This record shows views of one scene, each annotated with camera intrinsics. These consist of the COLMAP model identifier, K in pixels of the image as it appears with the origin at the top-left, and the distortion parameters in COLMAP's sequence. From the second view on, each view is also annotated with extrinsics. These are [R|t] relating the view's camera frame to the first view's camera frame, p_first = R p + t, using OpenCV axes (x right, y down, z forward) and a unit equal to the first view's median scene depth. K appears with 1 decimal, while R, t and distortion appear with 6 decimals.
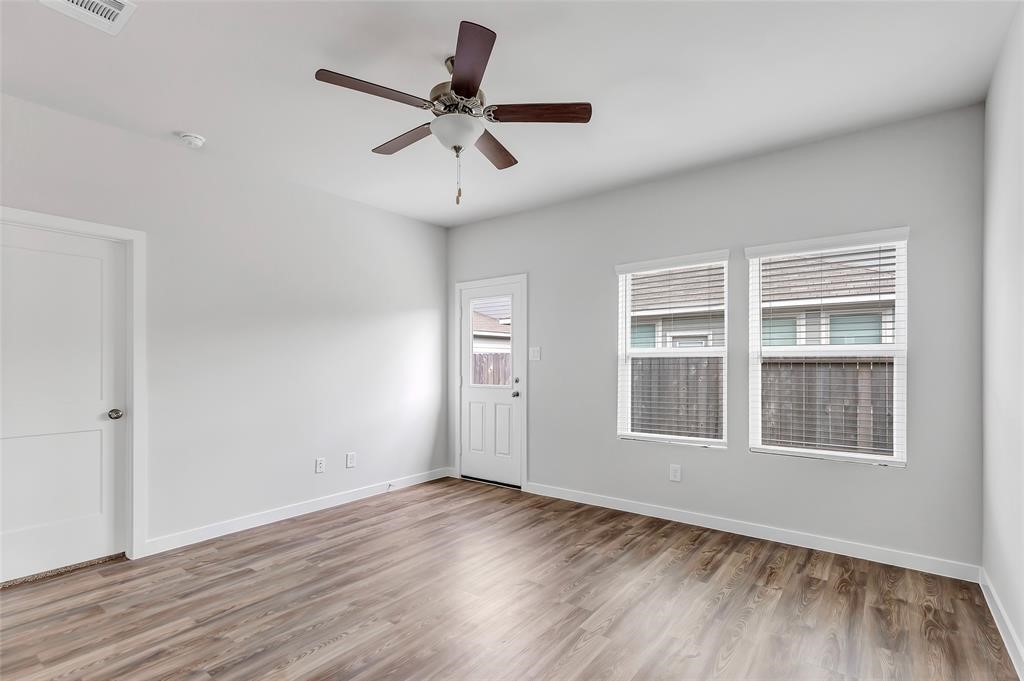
lens RADIAL K [[477.0, 0, 522.6], [0, 477.0, 359.5], [0, 0, 1]] dist [0.001354, 0.000459]
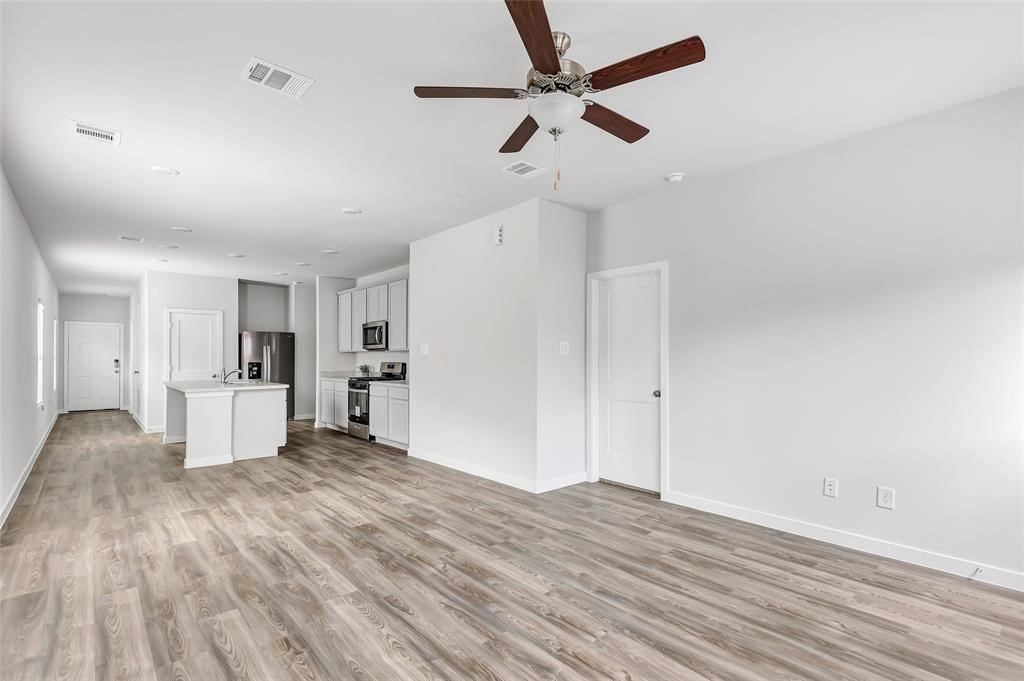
lens RADIAL K [[477.0, 0, 514.5], [0, 477.0, 347.2], [0, 0, 1]] dist [0.001354, 0.000459]
pose [[-0.188630, -0.018062, -0.981882, 0.645192], [-0.001530, 0.999835, -0.018098, 0.003833], [0.982047, -0.001911, -0.188627, 0.878101]]
